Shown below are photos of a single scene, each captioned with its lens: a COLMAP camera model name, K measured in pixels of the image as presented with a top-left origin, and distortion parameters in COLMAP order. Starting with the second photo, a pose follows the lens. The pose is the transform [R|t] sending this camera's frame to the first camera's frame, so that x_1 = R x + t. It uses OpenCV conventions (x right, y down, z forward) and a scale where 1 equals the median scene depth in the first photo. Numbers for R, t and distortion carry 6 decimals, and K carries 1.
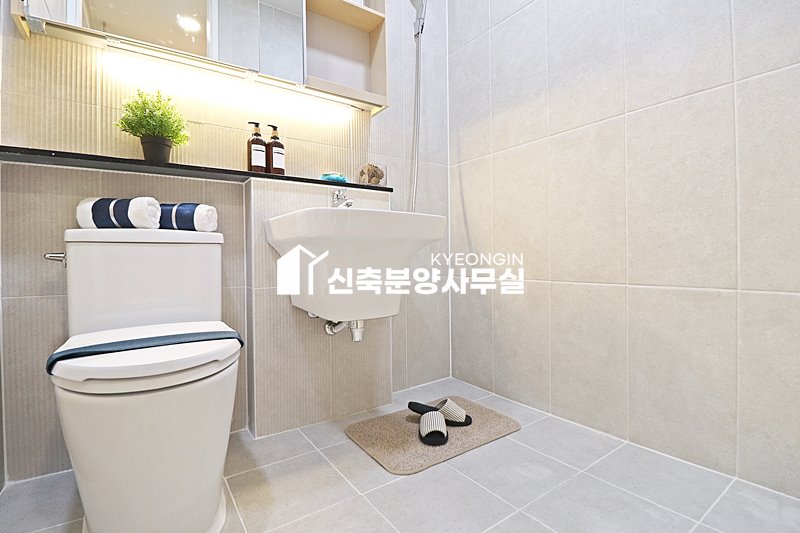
lens RADIAL K [[370.6, 0, 397.9], [0, 370.6, 258.0], [0, 0, 1]] dist [-0.004172, -0.012158]
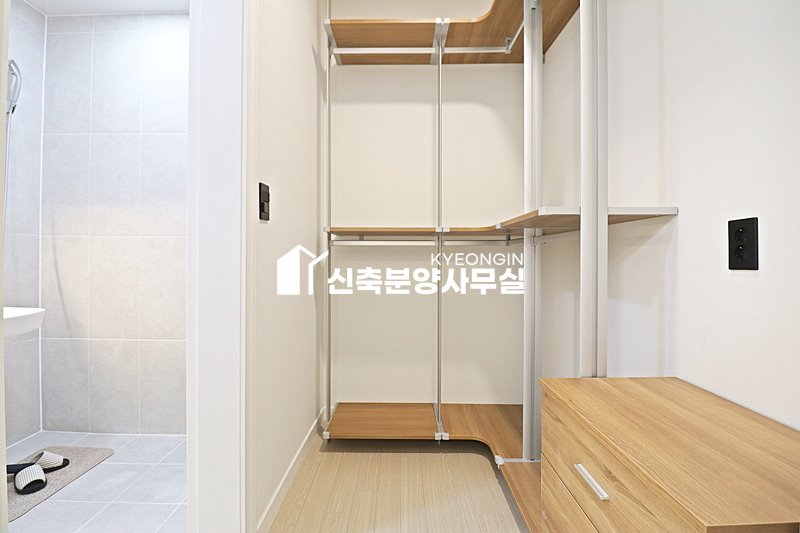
lens RADIAL K [[370.6, 0, 397.9], [0, 370.6, 258.0], [0, 0, 1]] dist [-0.004172, -0.012158]
pose [[0.579438, 0.012419, 0.814922, -0.150859], [-0.013952, 0.999889, -0.005317, -0.235259], [-0.814897, -0.008289, 0.579546, -0.559022]]
